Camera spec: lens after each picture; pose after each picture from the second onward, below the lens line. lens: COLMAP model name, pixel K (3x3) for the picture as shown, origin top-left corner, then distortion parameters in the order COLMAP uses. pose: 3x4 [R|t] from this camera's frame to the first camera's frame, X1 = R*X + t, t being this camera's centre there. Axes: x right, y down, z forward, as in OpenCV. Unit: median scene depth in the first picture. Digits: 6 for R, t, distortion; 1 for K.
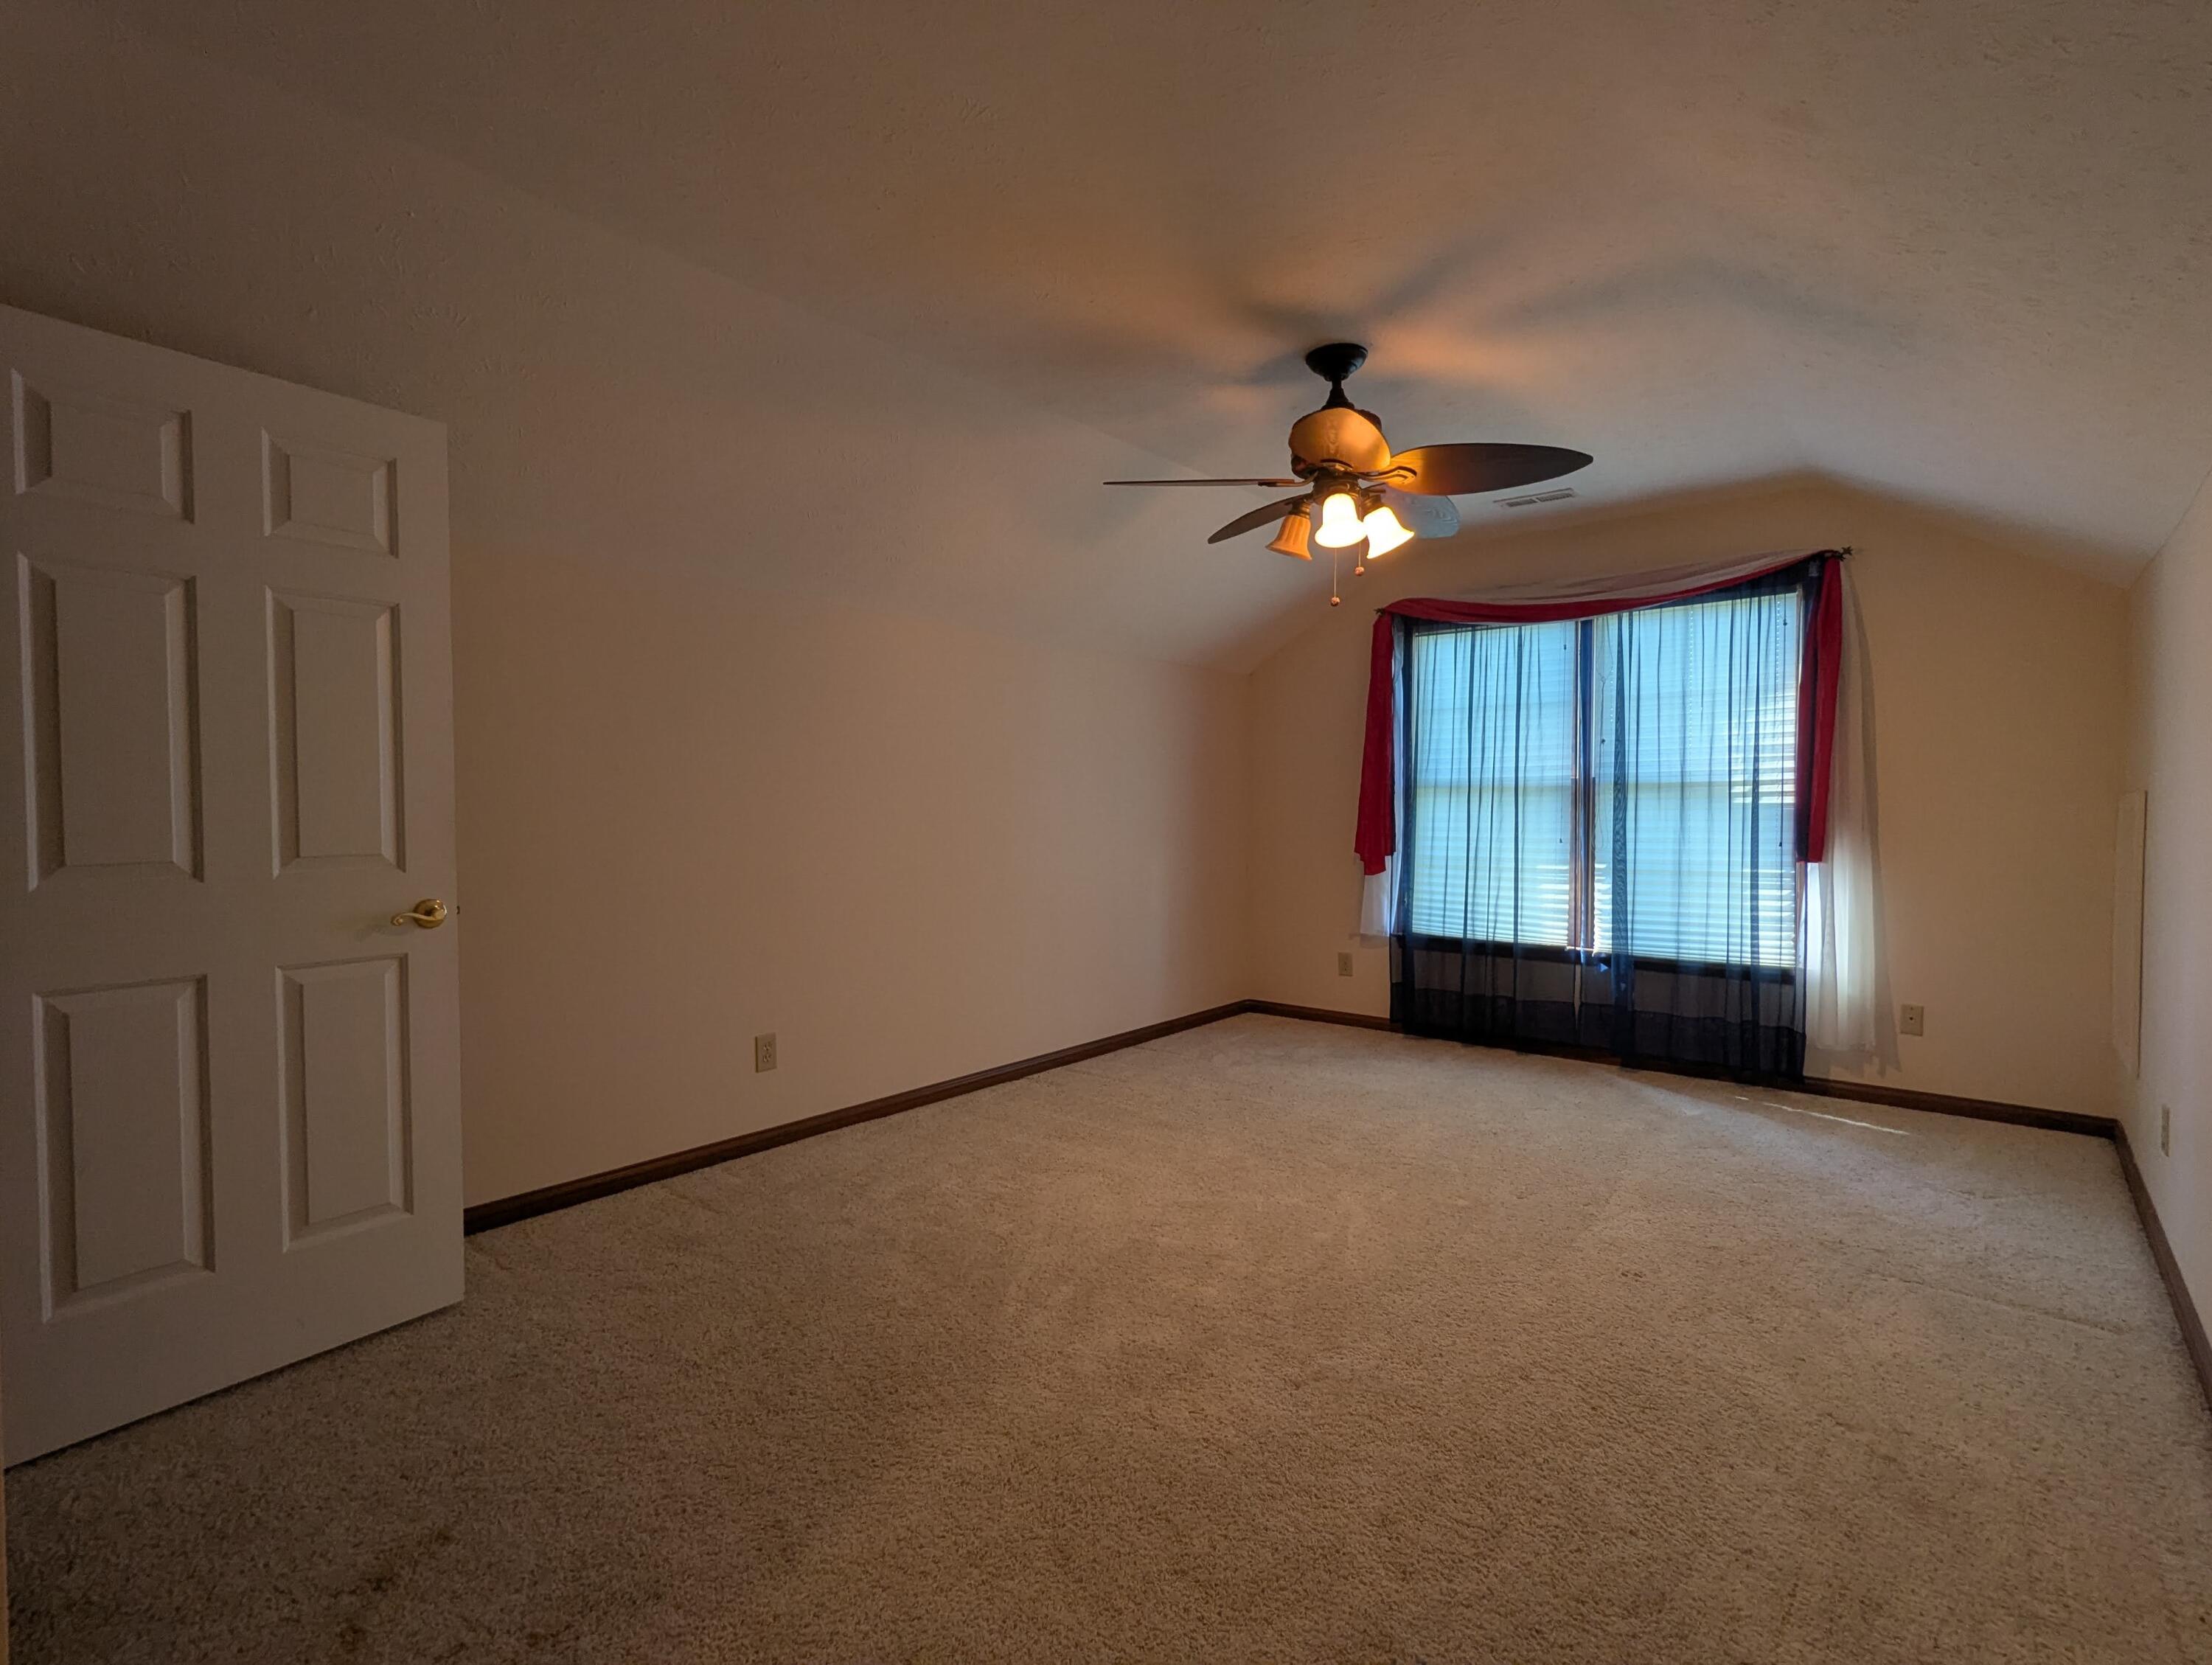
lens RADIAL K [[1058.5, 0, 1106.0], [0, 1058.5, 832.5], [0, 0, 1]] dist [0.003546, 0.002266]
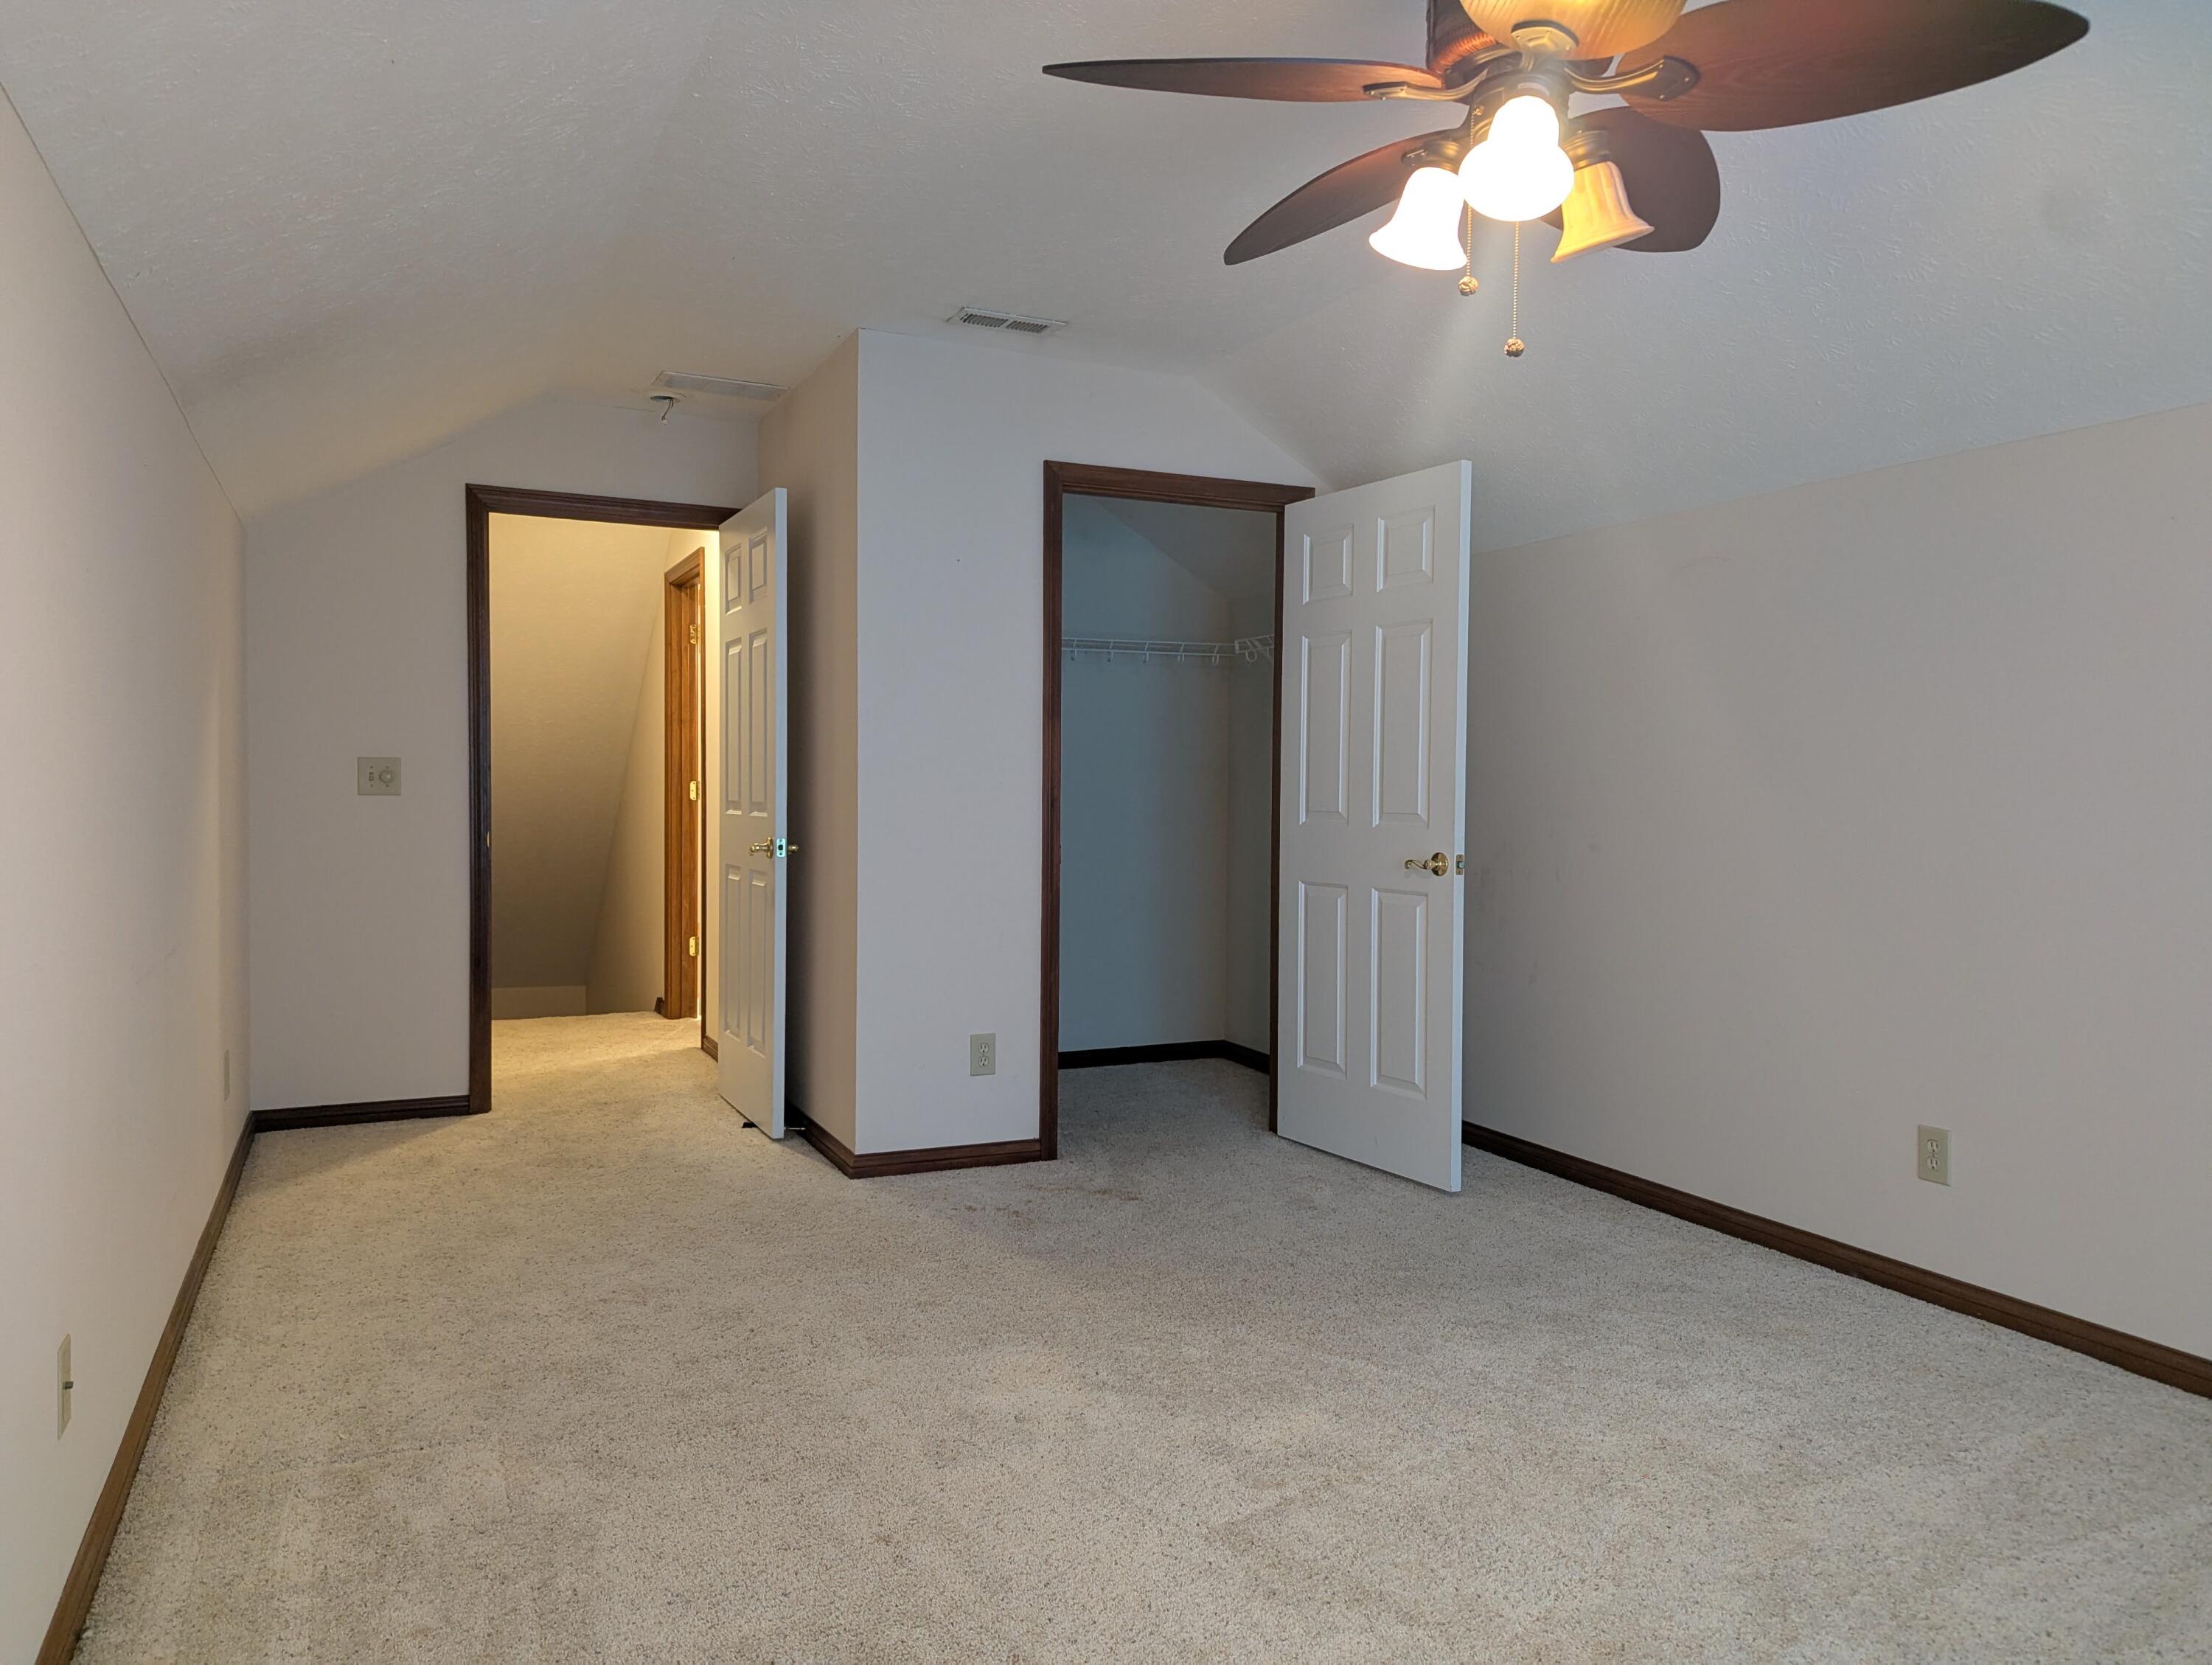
lens RADIAL K [[1545.4, 0, 1106.0], [0, 1545.4, 832.5], [0, 0, 1]] dist [0.081113, -0.089762]
pose [[-0.419950, 0.027379, -0.907134, 1.123849], [-0.033475, 0.998397, 0.045631, -0.029067], [0.906930, 0.049528, -0.418360, 1.349691]]
